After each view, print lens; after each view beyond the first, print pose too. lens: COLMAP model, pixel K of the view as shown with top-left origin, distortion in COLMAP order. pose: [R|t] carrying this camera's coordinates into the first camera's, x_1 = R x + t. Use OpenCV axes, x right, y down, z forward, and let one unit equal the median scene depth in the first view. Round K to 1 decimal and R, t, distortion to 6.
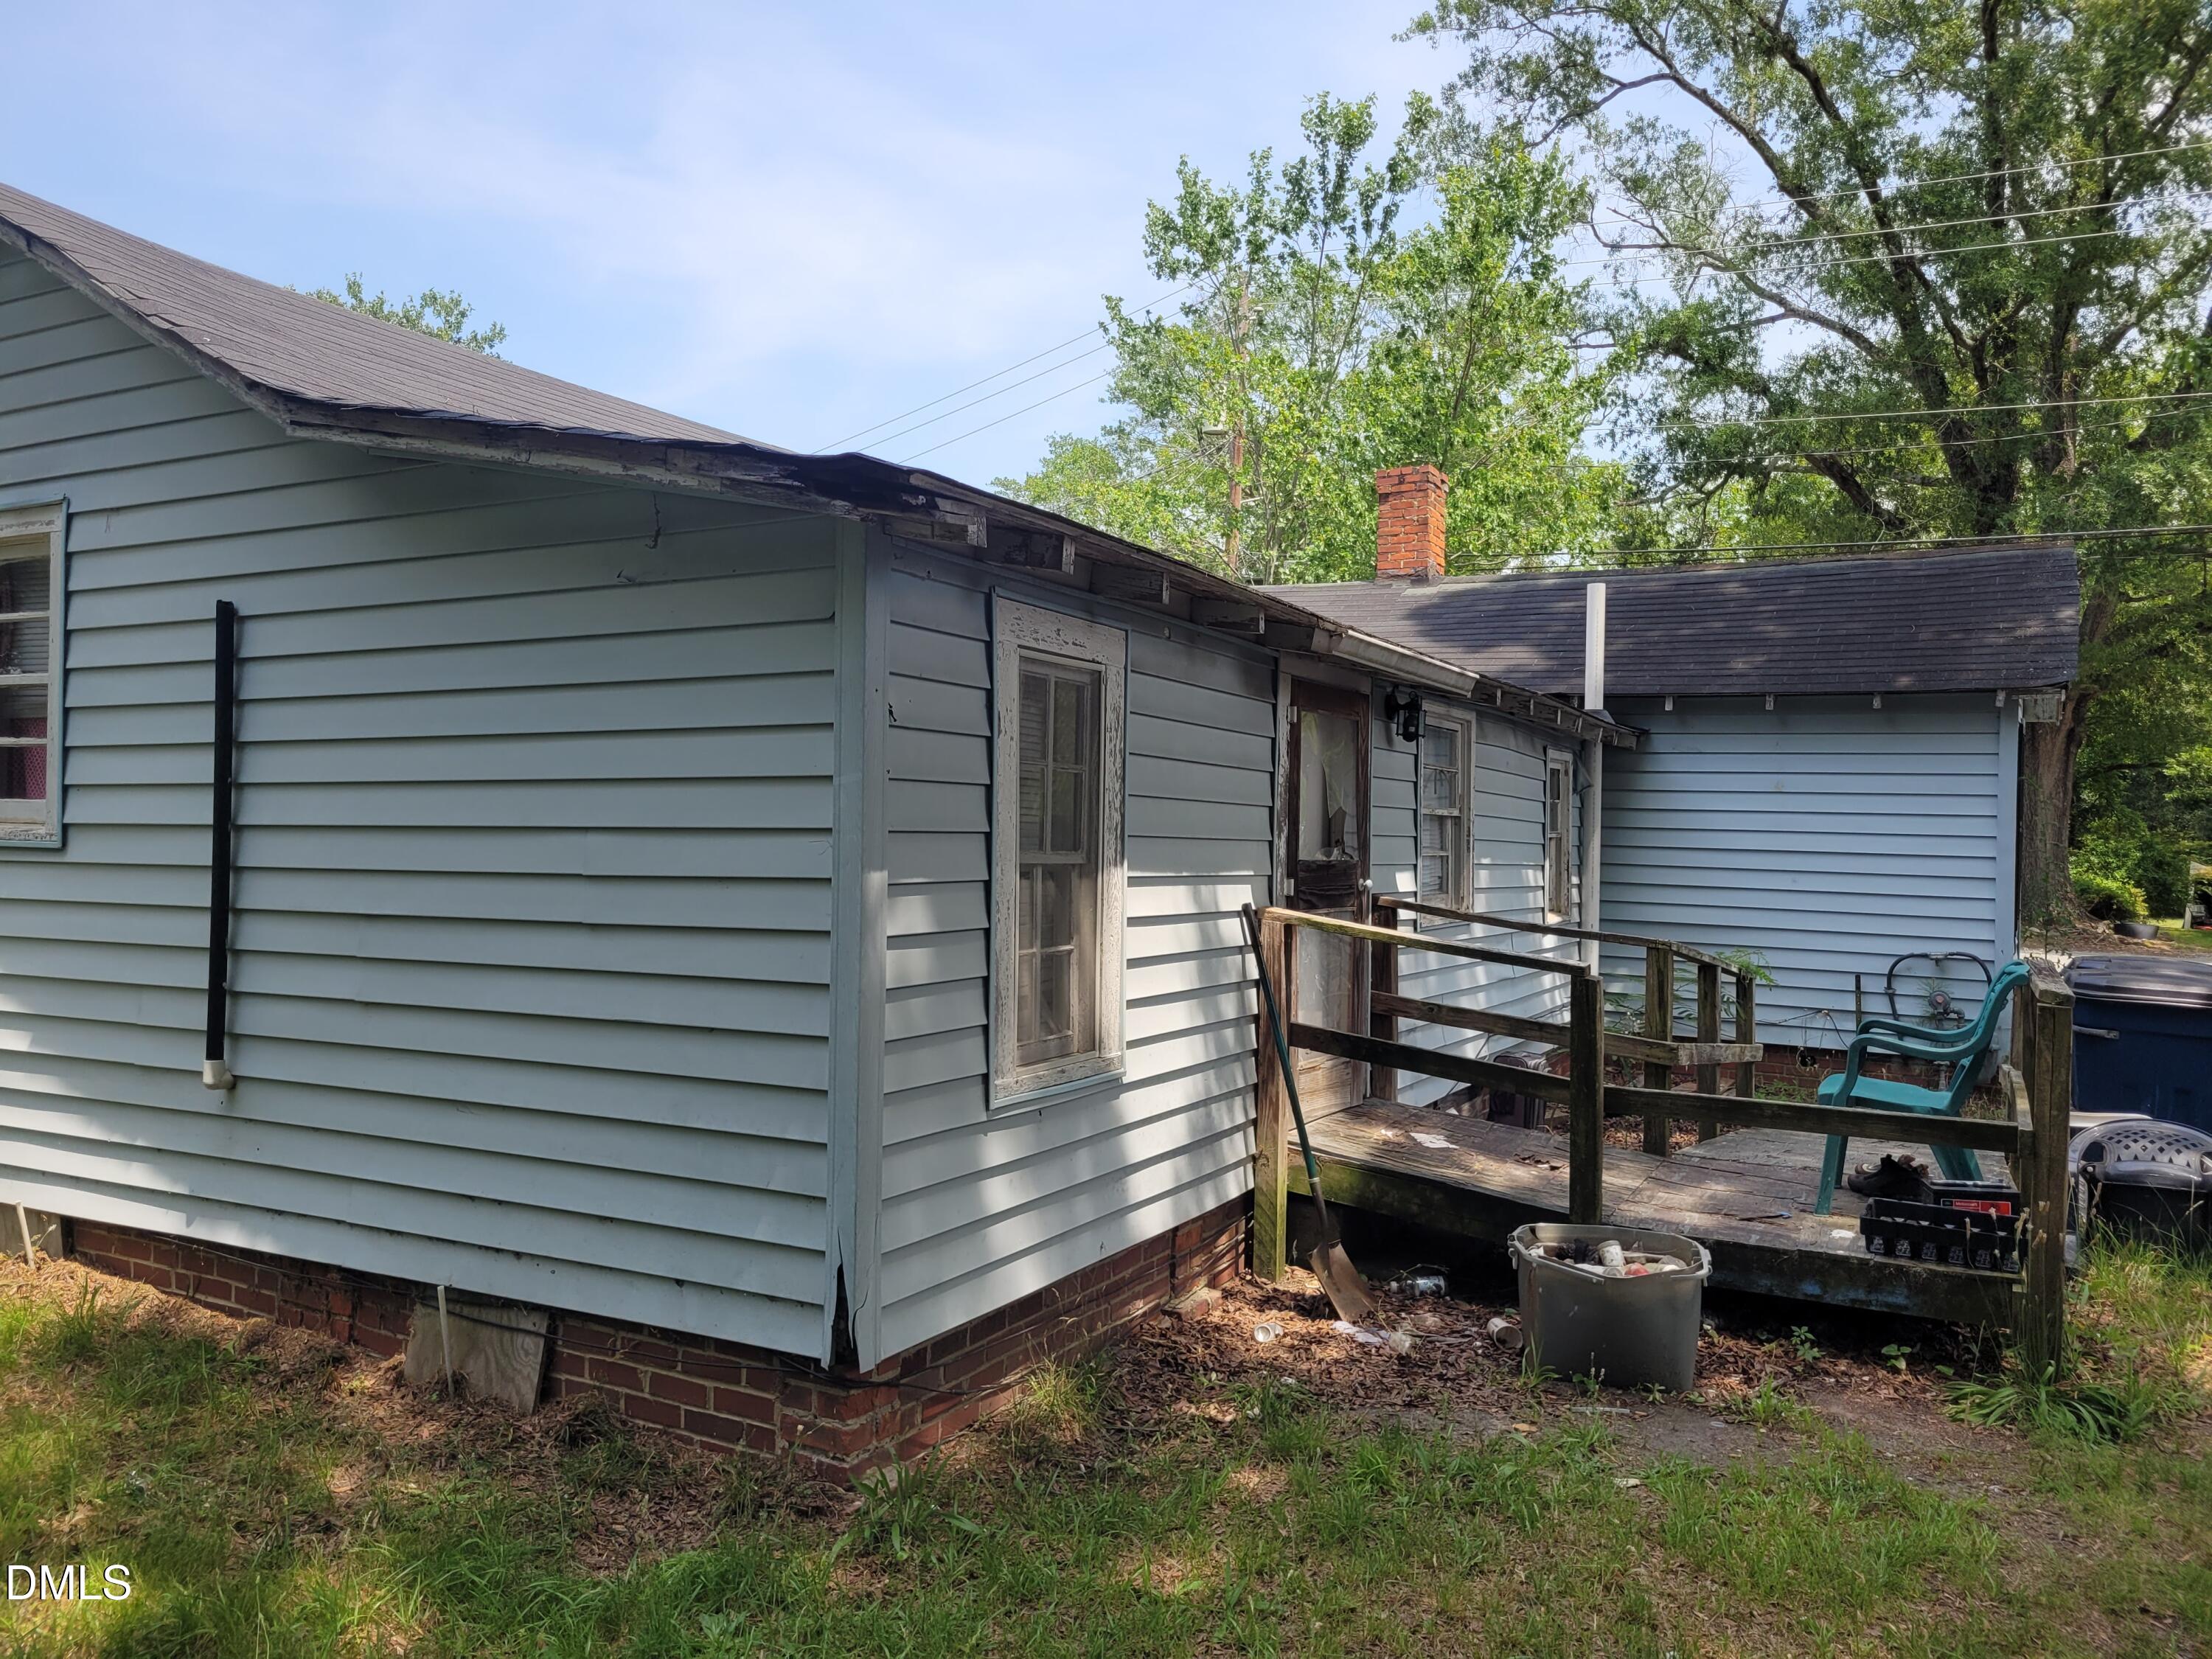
lens RADIAL K [[1655.8, 0, 1115.0], [0, 1655.8, 828.1], [0, 0, 1]] dist [0.038225, -0.029797]
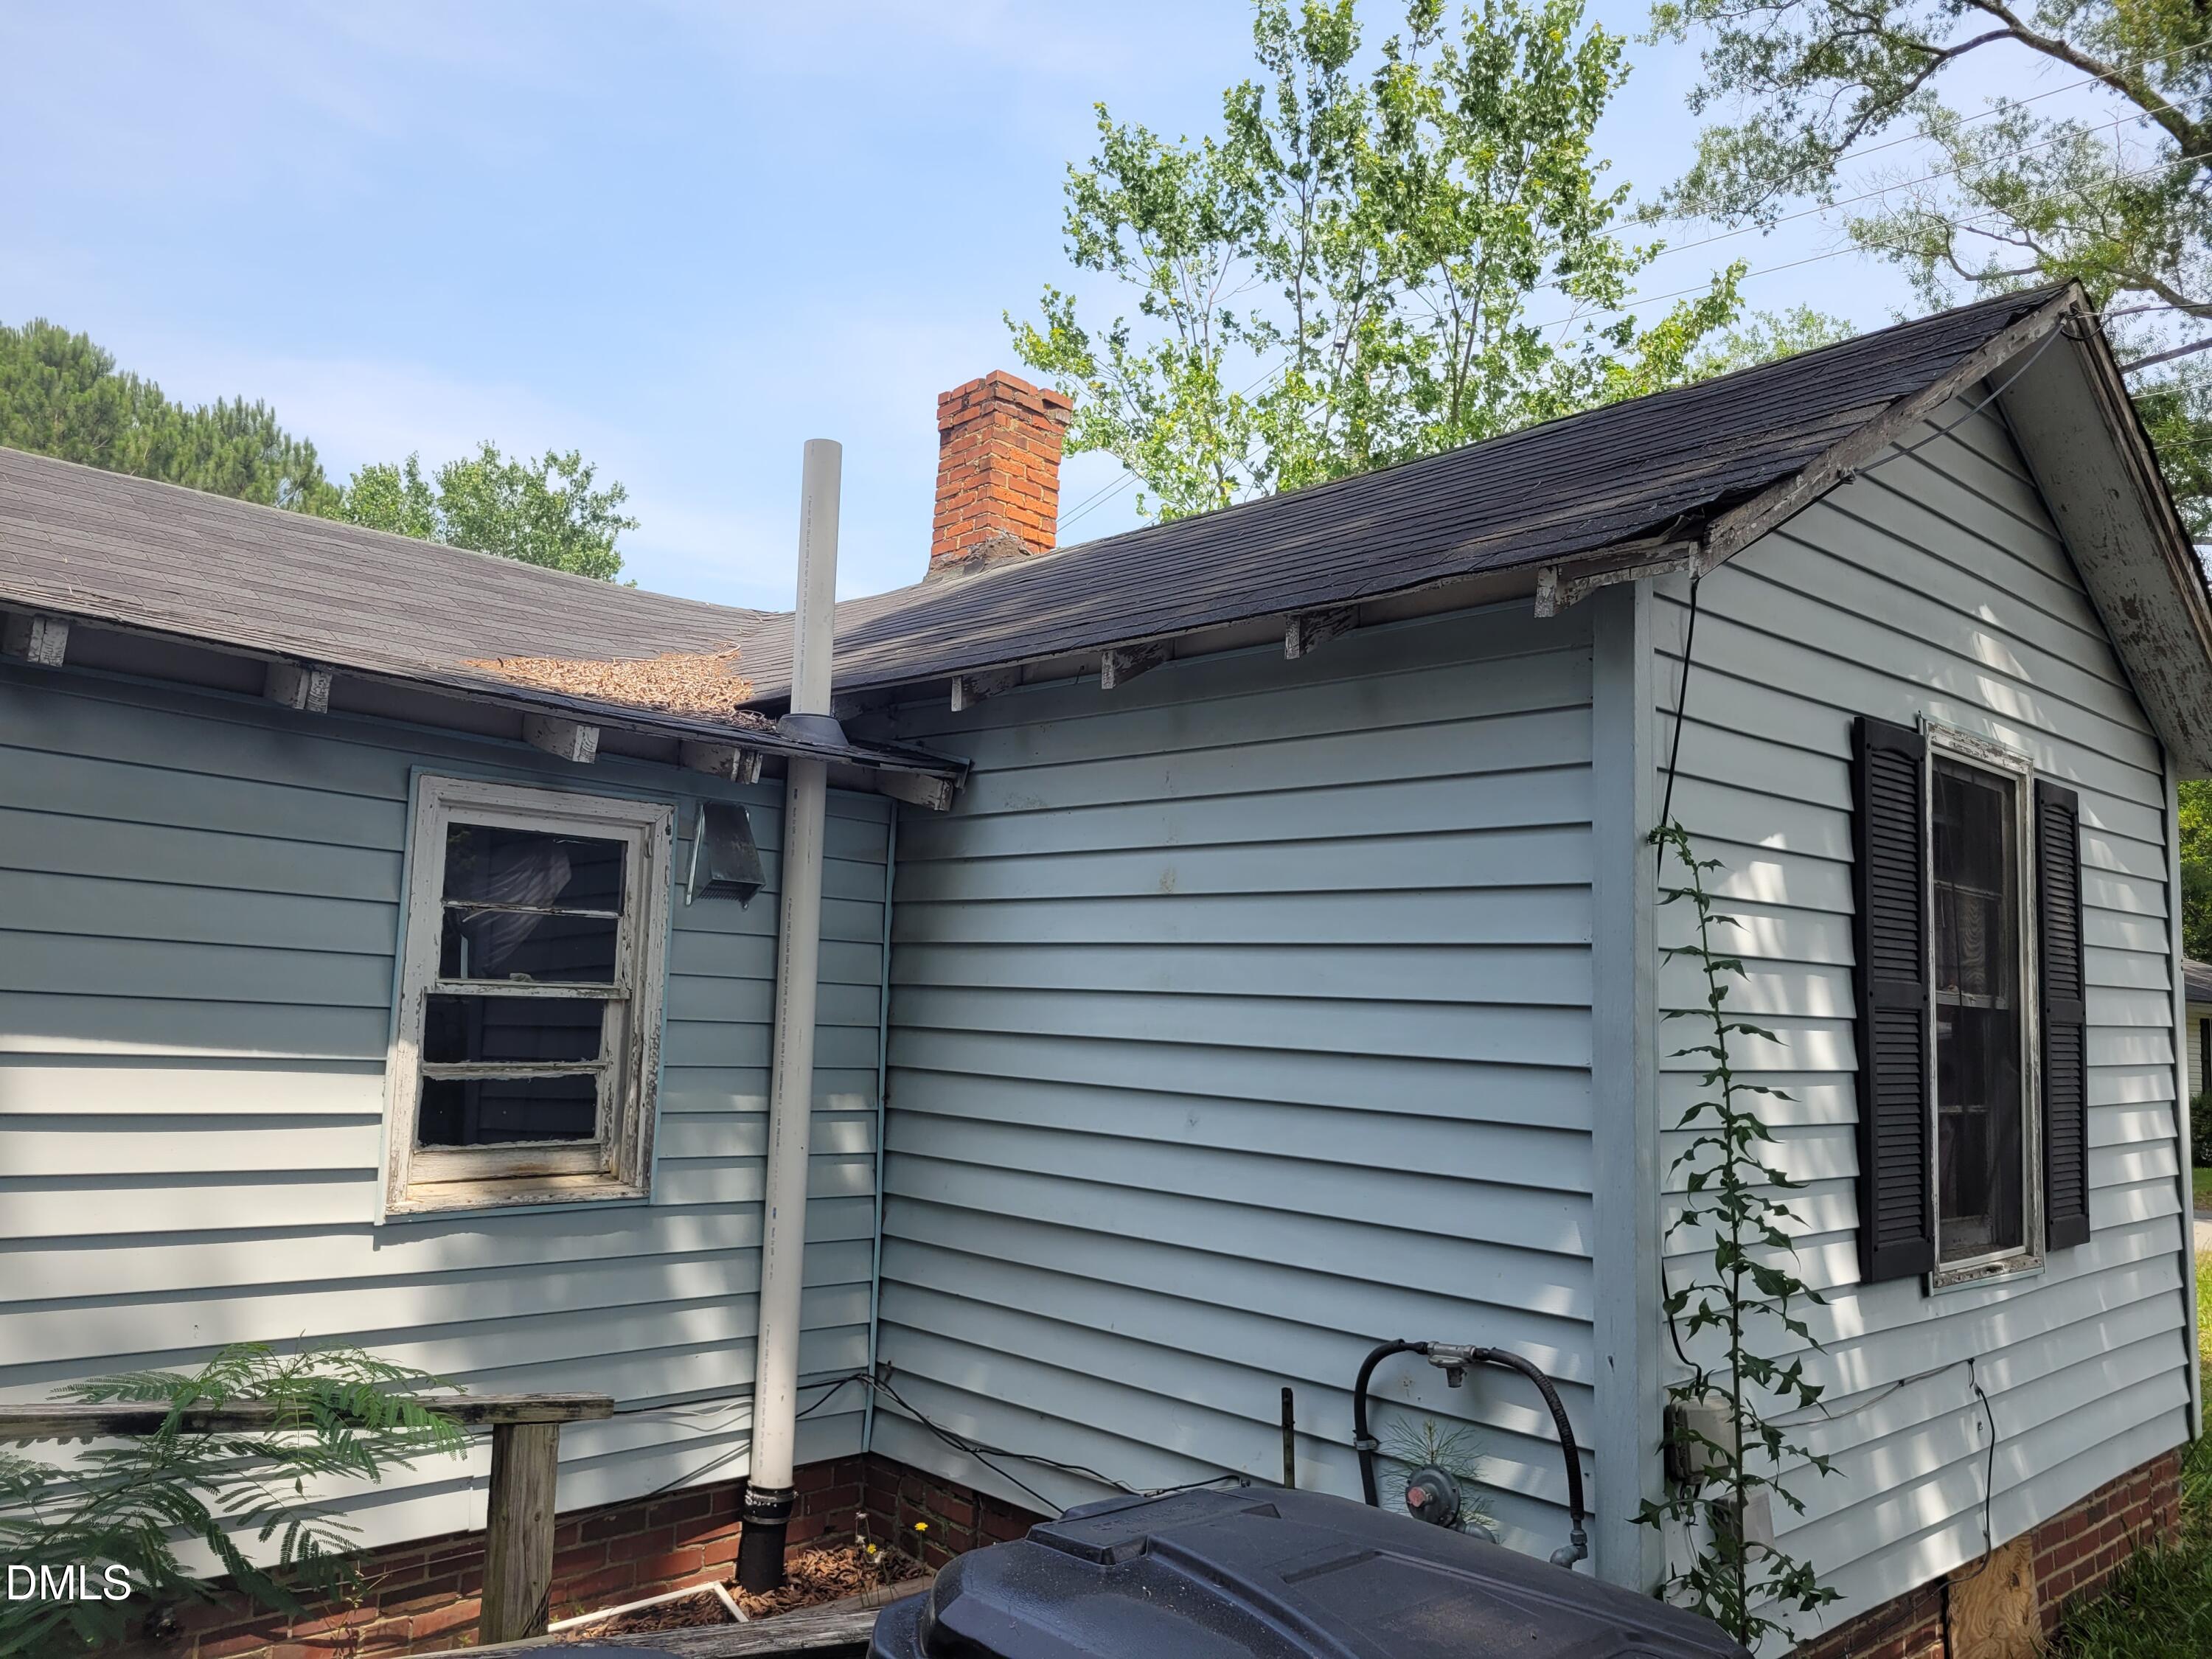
lens RADIAL K [[1655.8, 0, 1205.3], [0, 1655.8, 850.4], [0, 0, 1]] dist [0.038225, -0.029797]
pose [[0.958117, -0.018626, -0.285769, 0.322330], [-0.016293, 0.992721, -0.119331, 0.009328], [0.285912, 0.118989, 0.950840, 0.384295]]
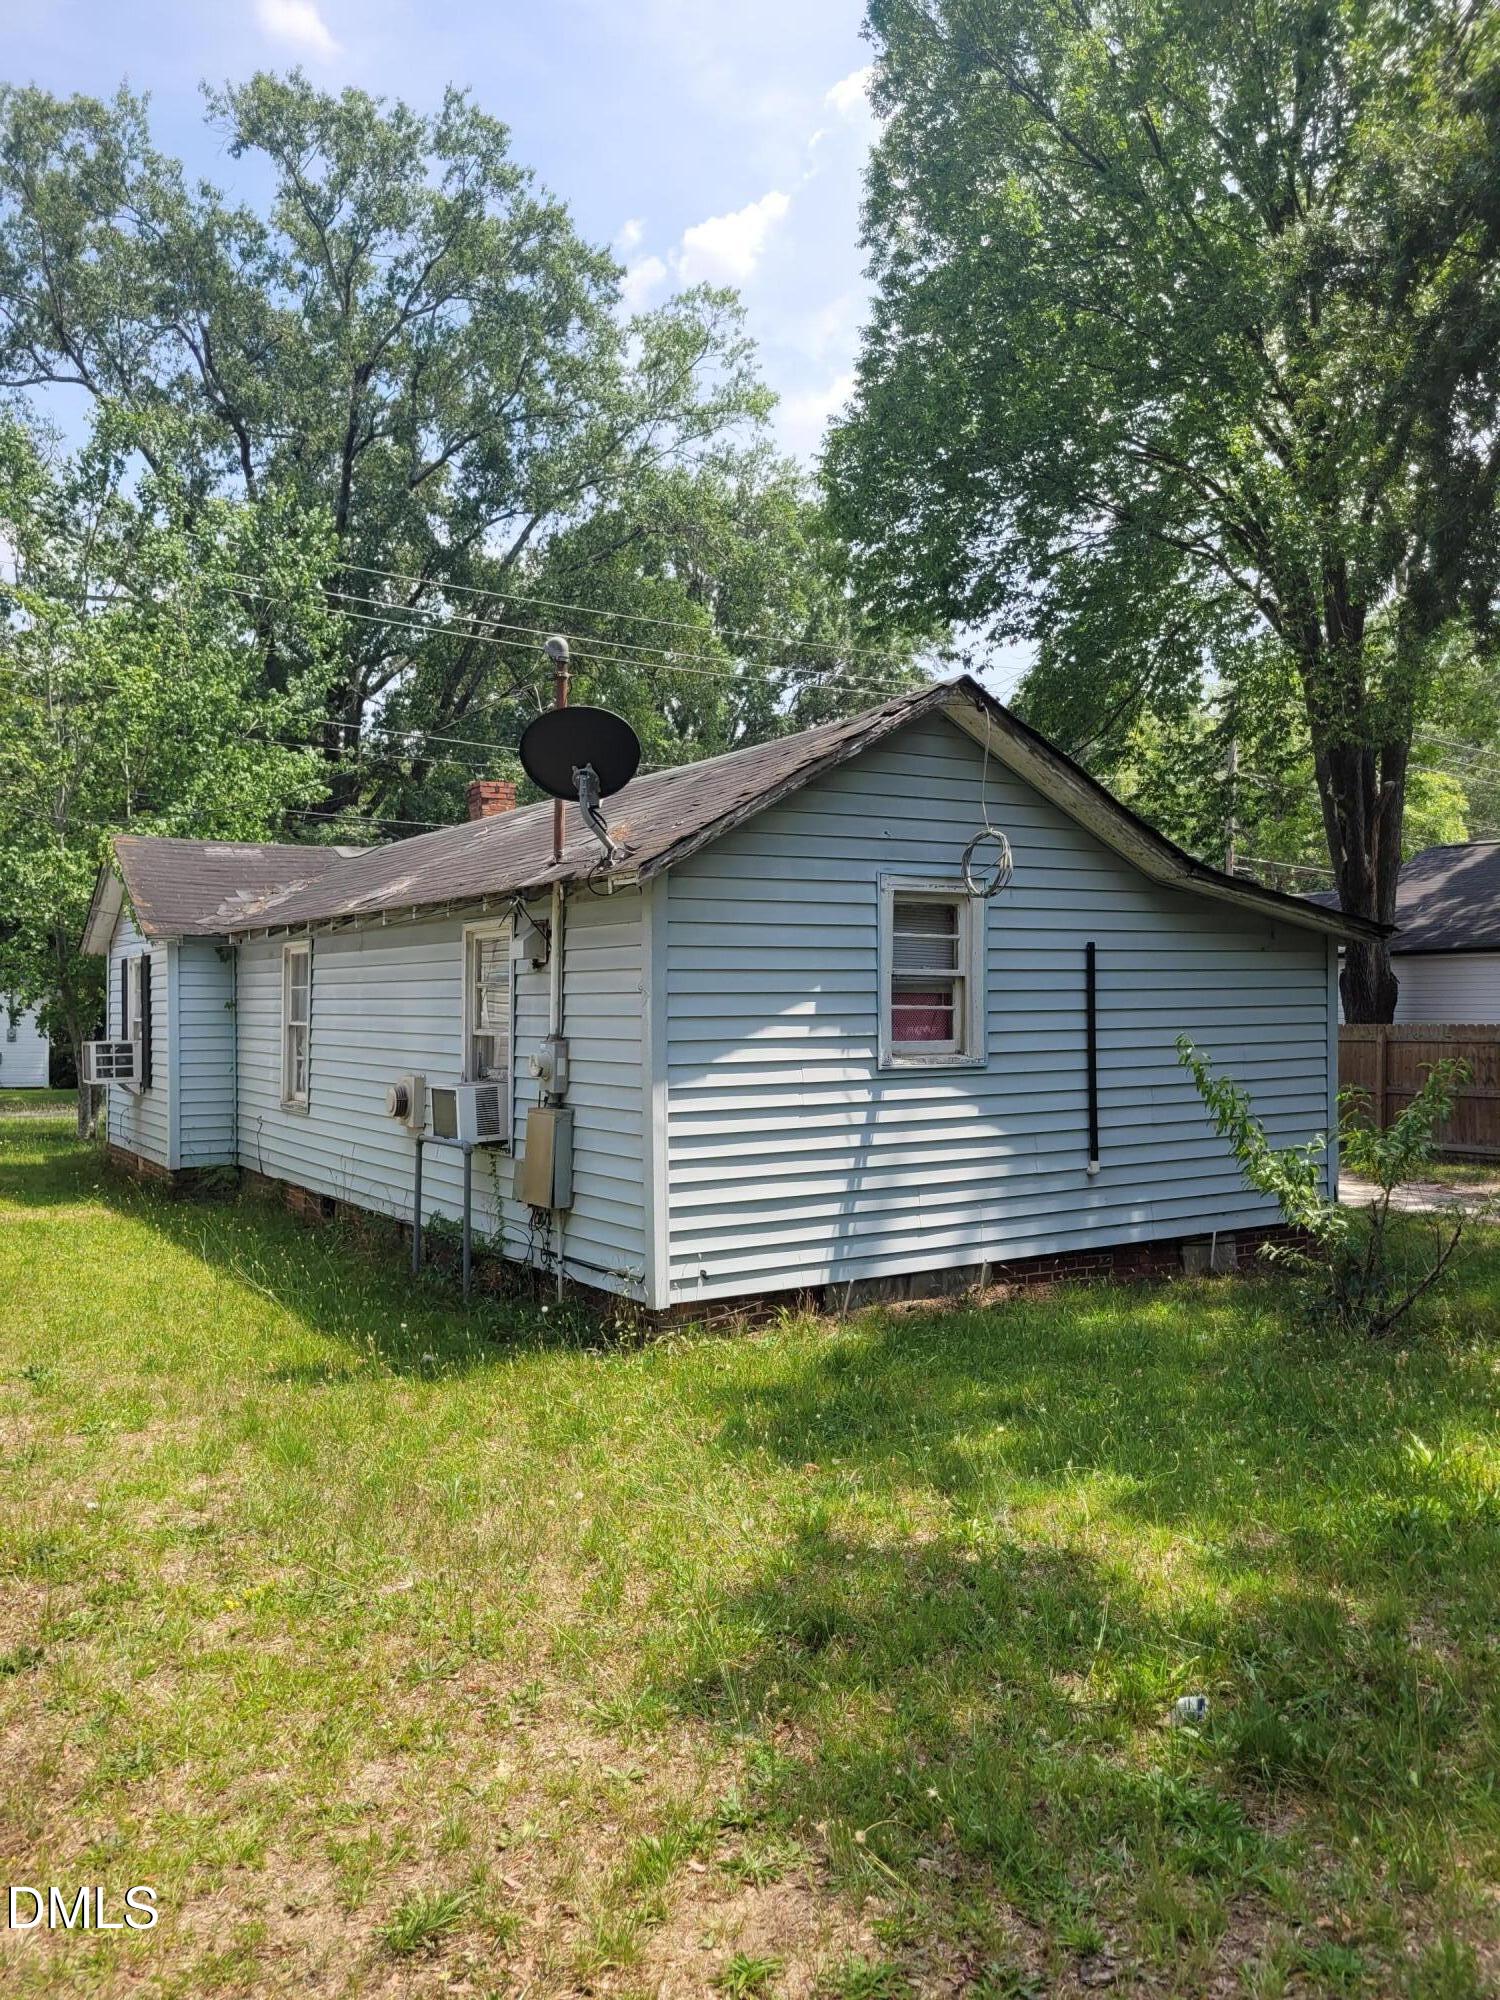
lens RADIAL K [[1497.1, 0, 747.7], [0, 1497.1, 1006.1], [0, 0, 1]] dist [0.038225, -0.029797]
pose [[0.477173, -0.012184, 0.878725, -2.424363], [0.010567, 0.999911, 0.008127, -0.076282], [-0.878746, 0.005407, 0.477259, 0.487941]]
